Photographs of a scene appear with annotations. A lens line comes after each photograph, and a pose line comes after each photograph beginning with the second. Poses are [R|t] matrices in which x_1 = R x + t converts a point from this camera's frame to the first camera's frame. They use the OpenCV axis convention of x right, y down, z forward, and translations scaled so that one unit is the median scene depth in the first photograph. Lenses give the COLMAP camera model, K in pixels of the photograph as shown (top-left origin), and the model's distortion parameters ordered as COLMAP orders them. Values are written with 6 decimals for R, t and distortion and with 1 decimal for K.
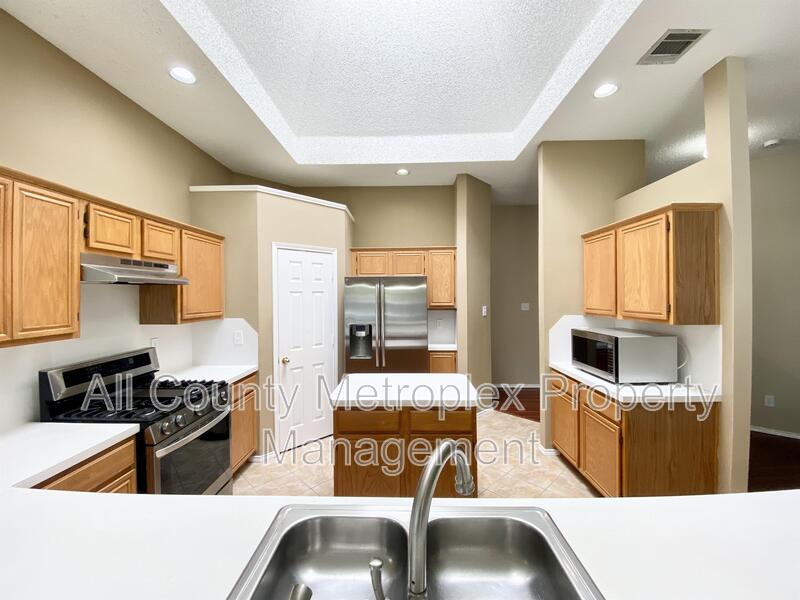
lens RADIAL K [[325.3, 0, 400.0], [0, 325.3, 300.0], [0, 0, 1]] dist [-0.000186, -0.000123]
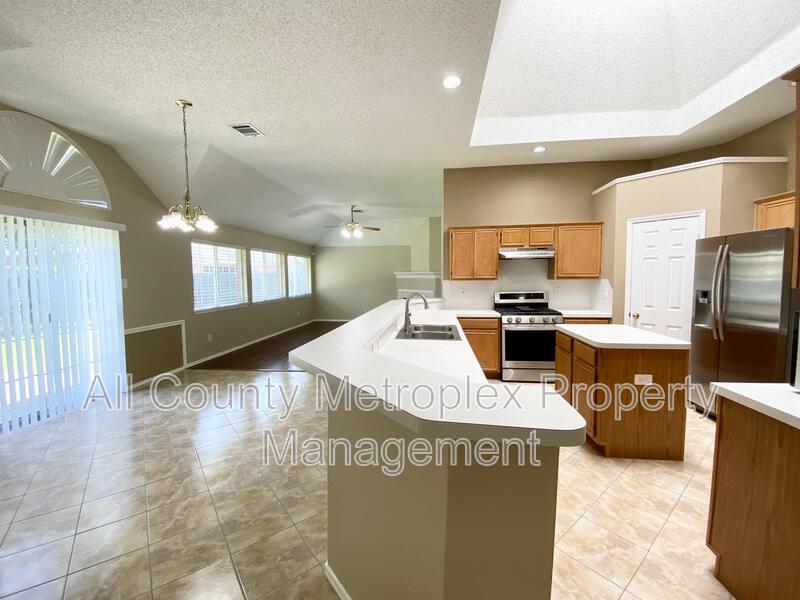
lens RADIAL K [[325.3, 0, 400.0], [0, 325.3, 300.0], [0, 0, 1]] dist [-0.000186, -0.000123]
pose [[-0.094762, 0.082499, -0.992076, 1.216885], [-0.003960, 0.996521, 0.083247, 0.040158], [0.995492, 0.011817, -0.094106, 0.306474]]
